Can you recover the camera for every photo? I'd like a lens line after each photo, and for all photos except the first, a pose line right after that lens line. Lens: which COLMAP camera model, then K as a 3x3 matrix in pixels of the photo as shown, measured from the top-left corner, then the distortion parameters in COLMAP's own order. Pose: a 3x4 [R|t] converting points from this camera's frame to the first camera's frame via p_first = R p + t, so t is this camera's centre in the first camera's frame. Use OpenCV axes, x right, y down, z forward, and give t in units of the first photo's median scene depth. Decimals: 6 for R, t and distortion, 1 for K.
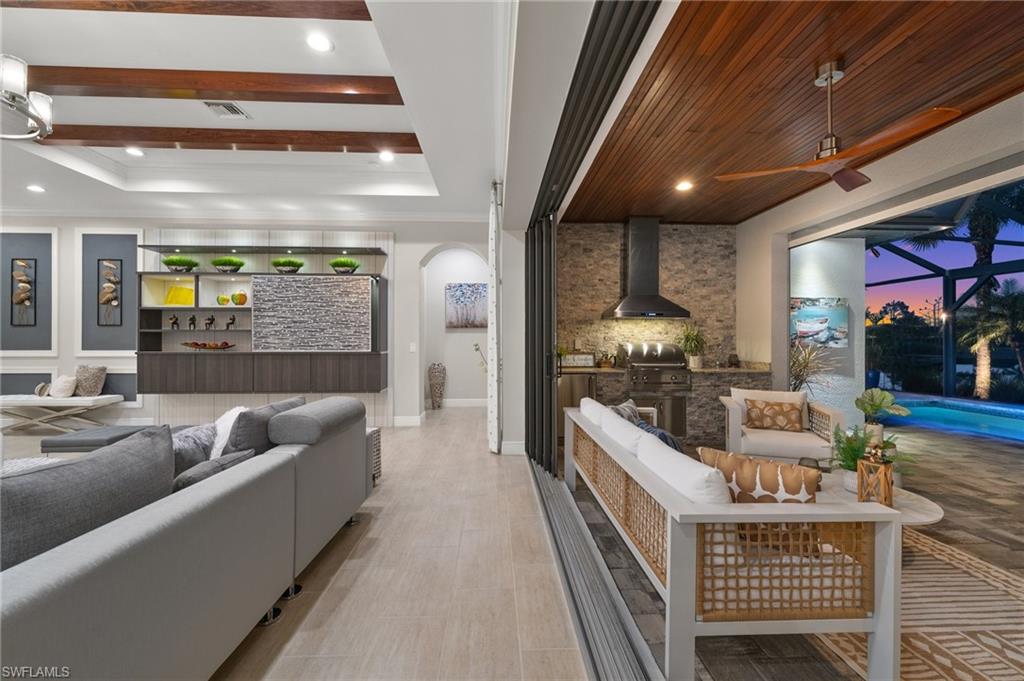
lens RADIAL K [[442.7, 0, 512.0], [0, 442.7, 340.5], [0, 0, 1]] dist [-0.010102, -0.000227]
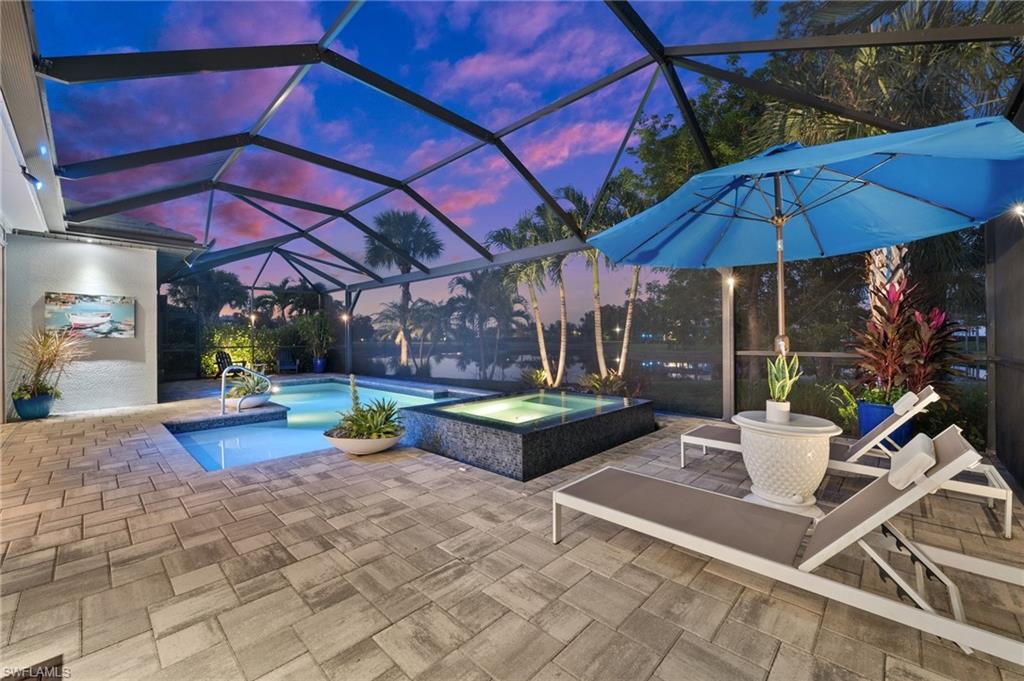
lens RADIAL K [[408.5, 0, 512.0], [0, 408.5, 340.5], [0, 0, 1]] dist [-0.000480, 0.000017]
pose [[0.721885, -0.006924, 0.691979, 0.804057], [0.006617, 0.999973, 0.003102, 0.029920], [-0.691982, 0.002339, 0.721911, -0.589568]]
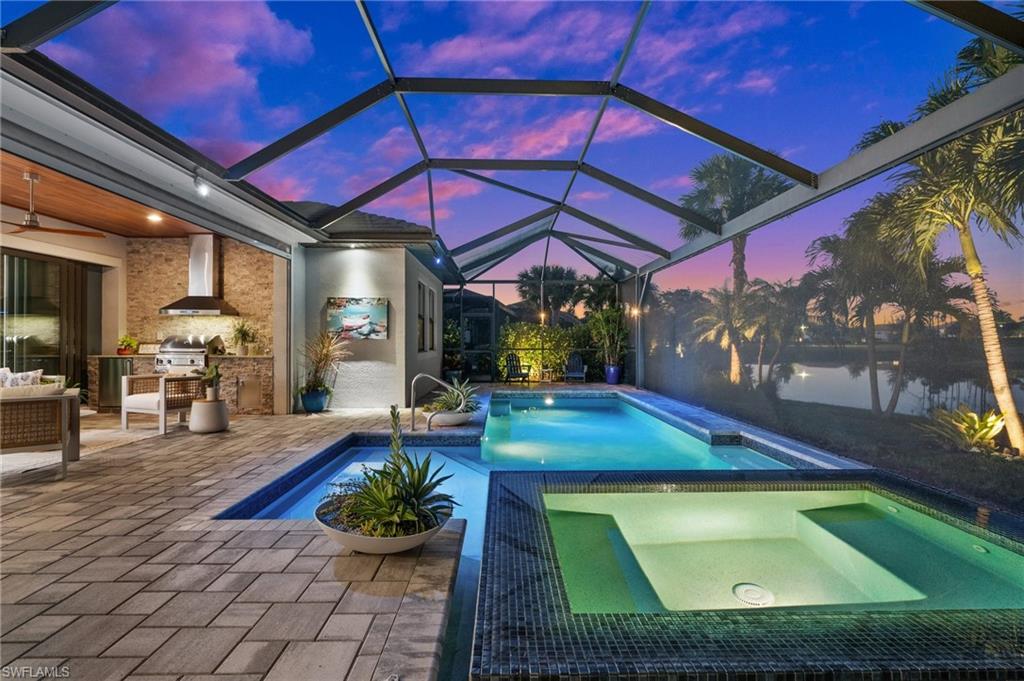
lens RADIAL K [[498.7, 0, 512.0], [0, 498.7, 340.5], [0, 0, 1]] dist [-0.001318, -0.000158]
pose [[0.999632, -0.000164, -0.027129, 1.248526], [0.000129, 0.999999, -0.001303, 0.023941], [0.027129, 0.001299, 0.999631, -0.386518]]
